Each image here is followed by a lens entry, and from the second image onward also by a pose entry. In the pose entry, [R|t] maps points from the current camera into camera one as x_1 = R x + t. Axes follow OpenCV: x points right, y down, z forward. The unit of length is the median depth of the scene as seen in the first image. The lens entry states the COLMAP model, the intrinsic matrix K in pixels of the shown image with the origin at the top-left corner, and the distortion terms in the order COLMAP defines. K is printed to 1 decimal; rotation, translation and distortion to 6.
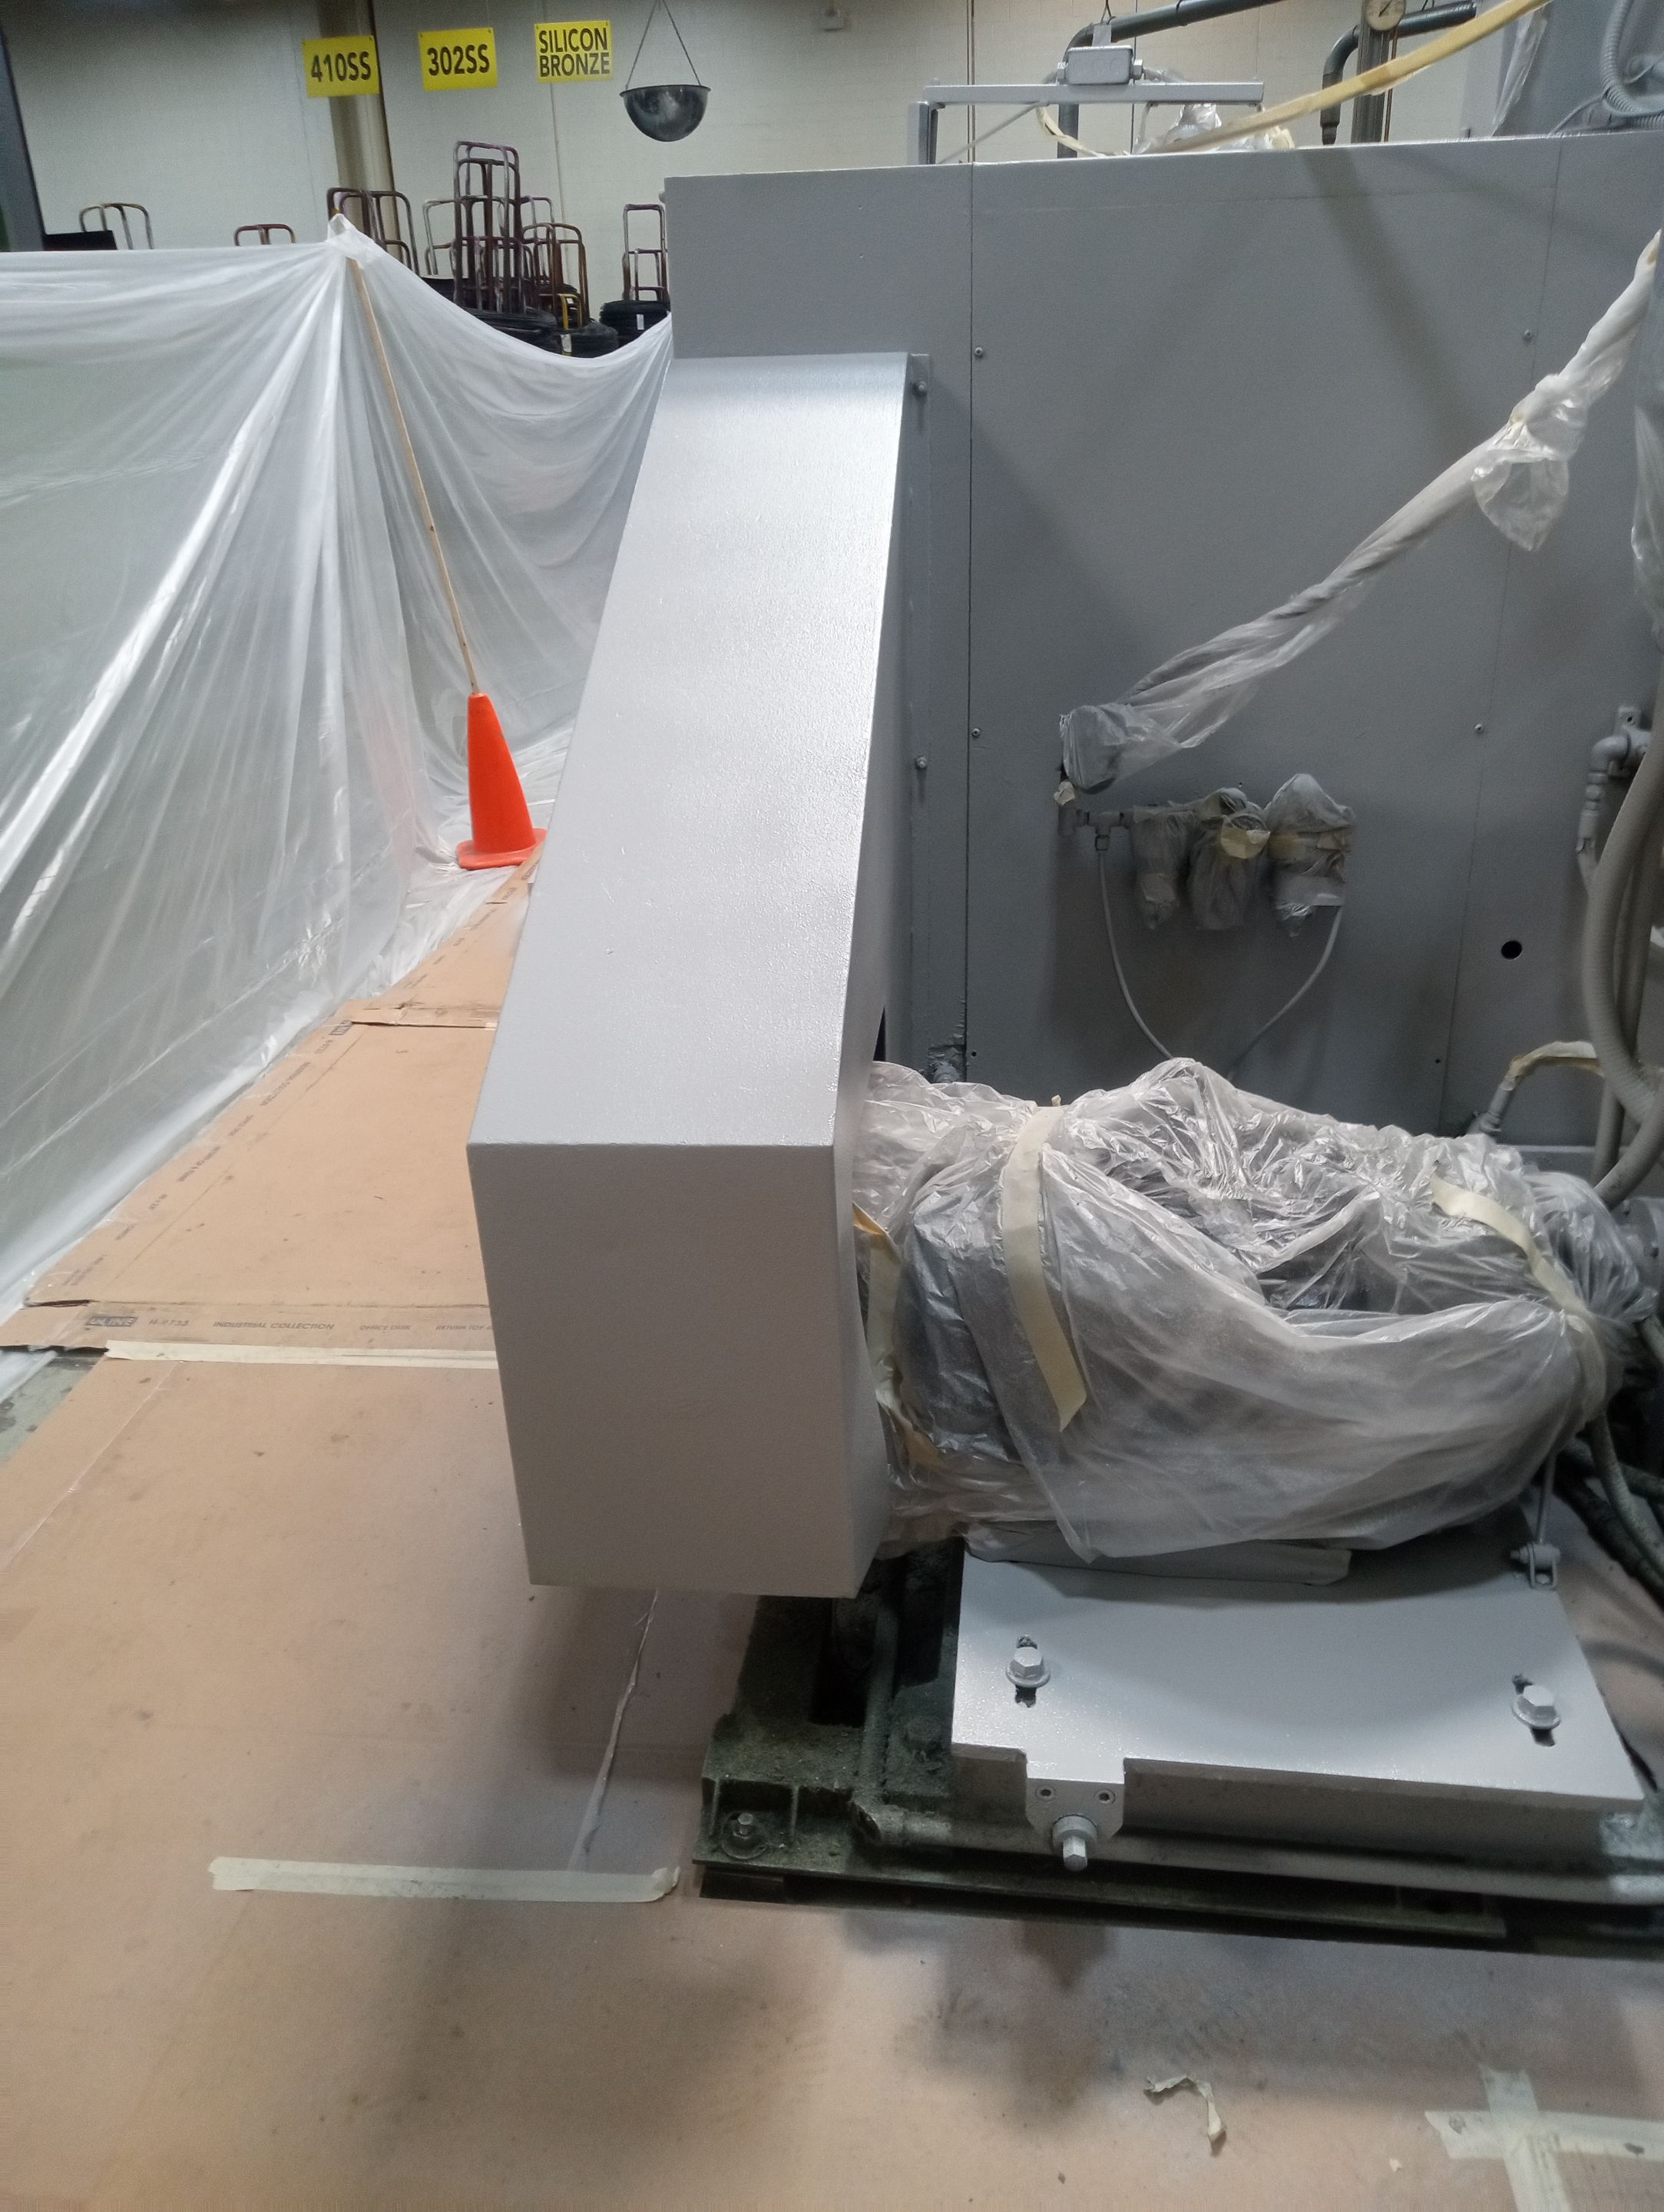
lens RADIAL K [[1651.7, 0, 832.0], [0, 1651.7, 1106.0], [0, 0, 1]] dist [0.007696, -0.009158]
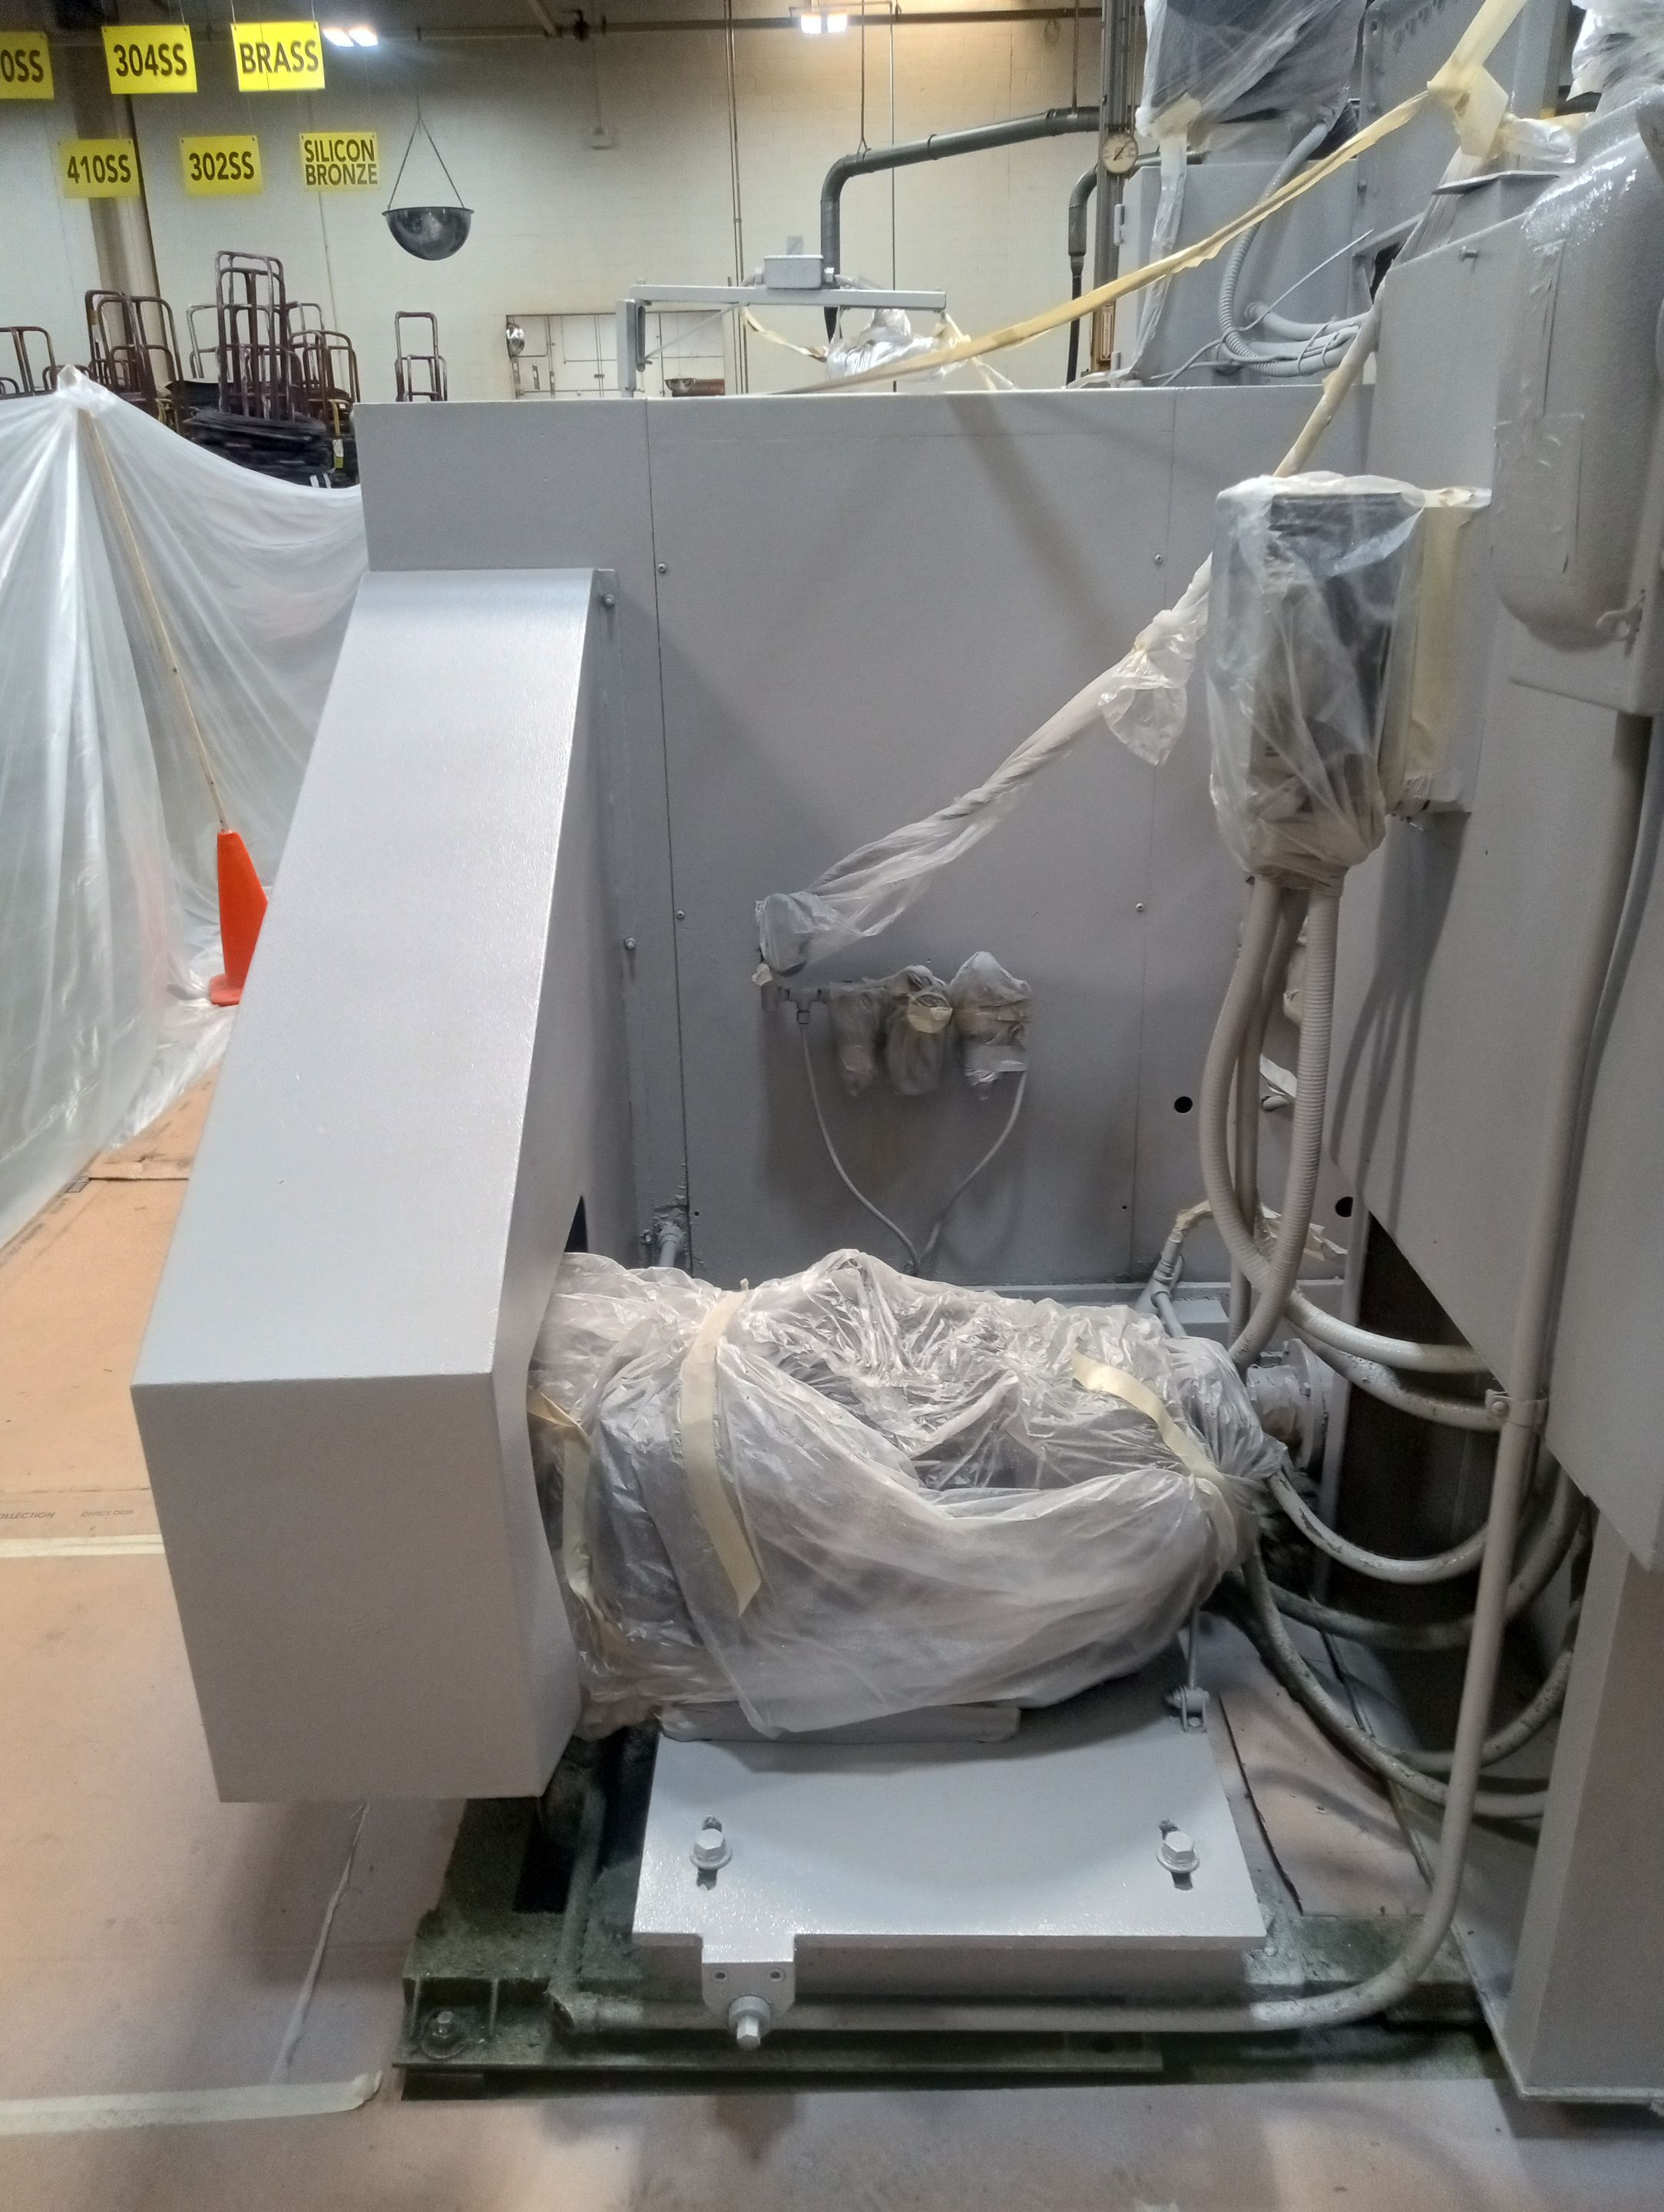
lens RADIAL K [[1657.6, 0, 824.6], [0, 1657.6, 1110.7], [0, 0, 1]] dist [0.003705, -0.001303]
pose [[0.993267, -0.030189, 0.111848, 0.074778], [0.035487, 0.998325, -0.045689, -0.065521], [-0.110282, 0.049350, 0.992674, -0.063402]]
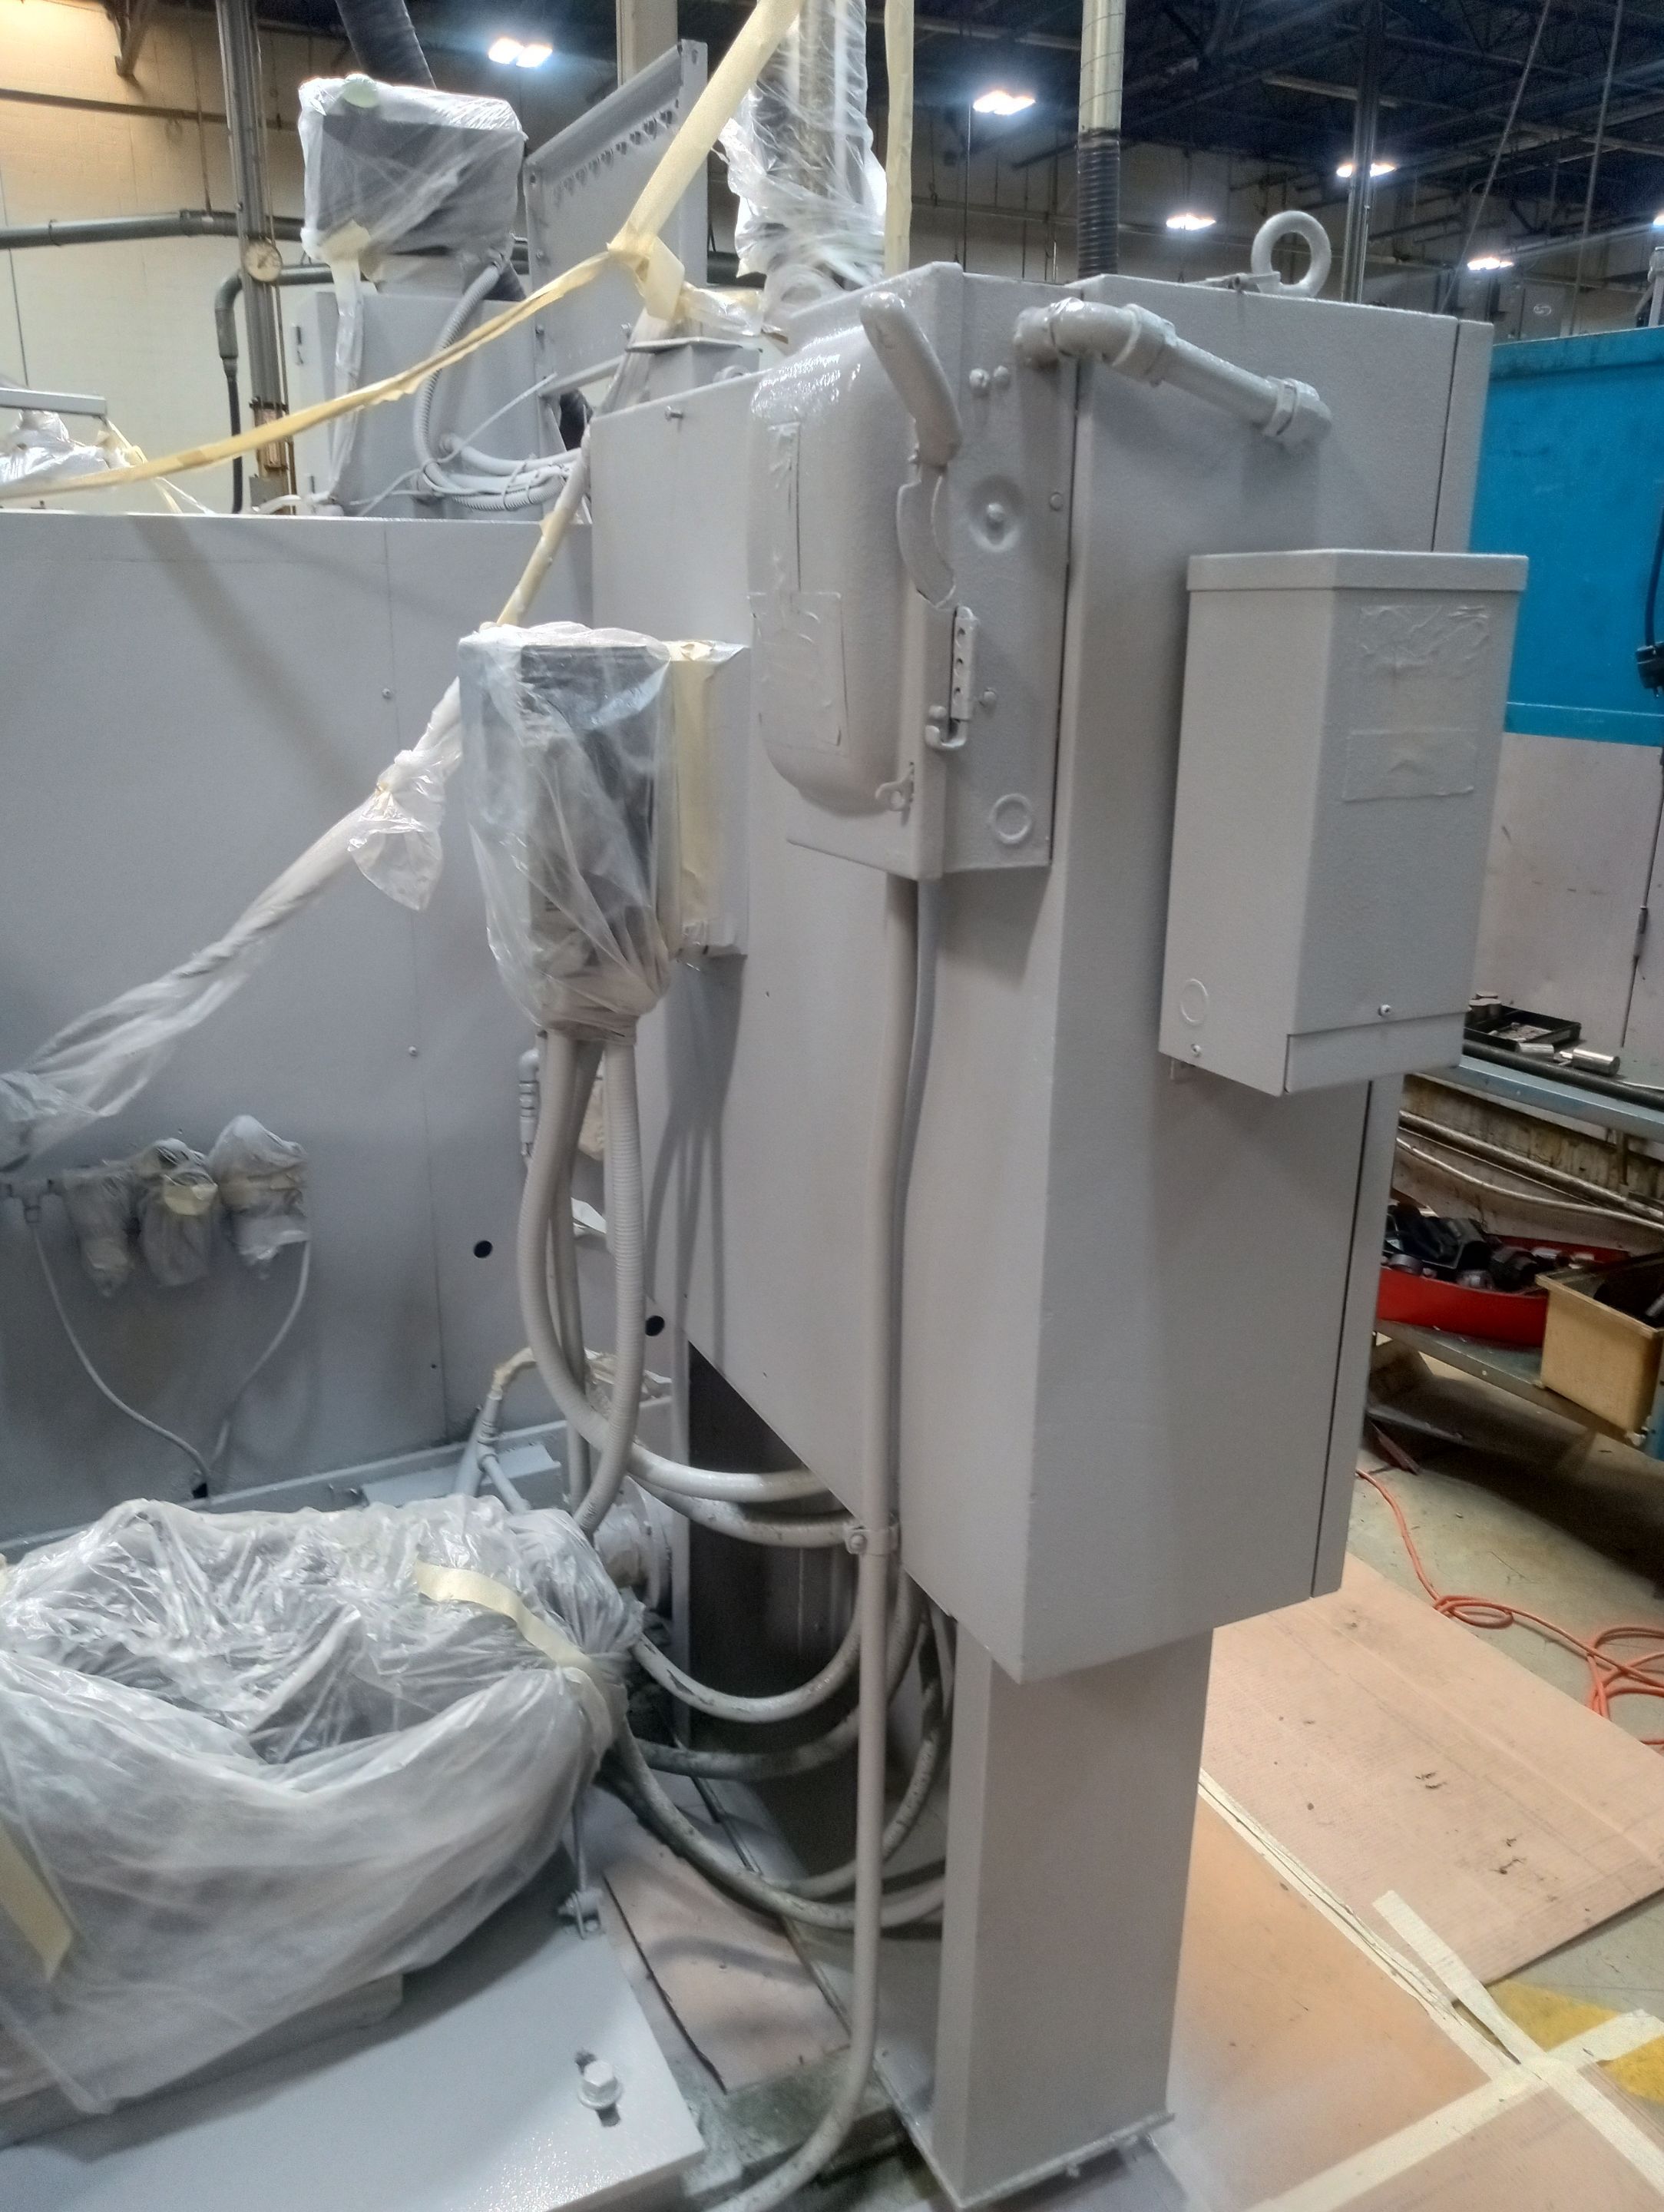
lens RADIAL K [[1660.7, 0, 819.0], [0, 1660.7, 1107.4], [0, 0, 1]] dist [0.023828, -0.035829]
pose [[0.841481, -0.127181, 0.525104, 0.070531], [0.183242, 0.981475, -0.055932, -0.112185], [-0.508263, 0.143287, 0.849198, -0.004804]]
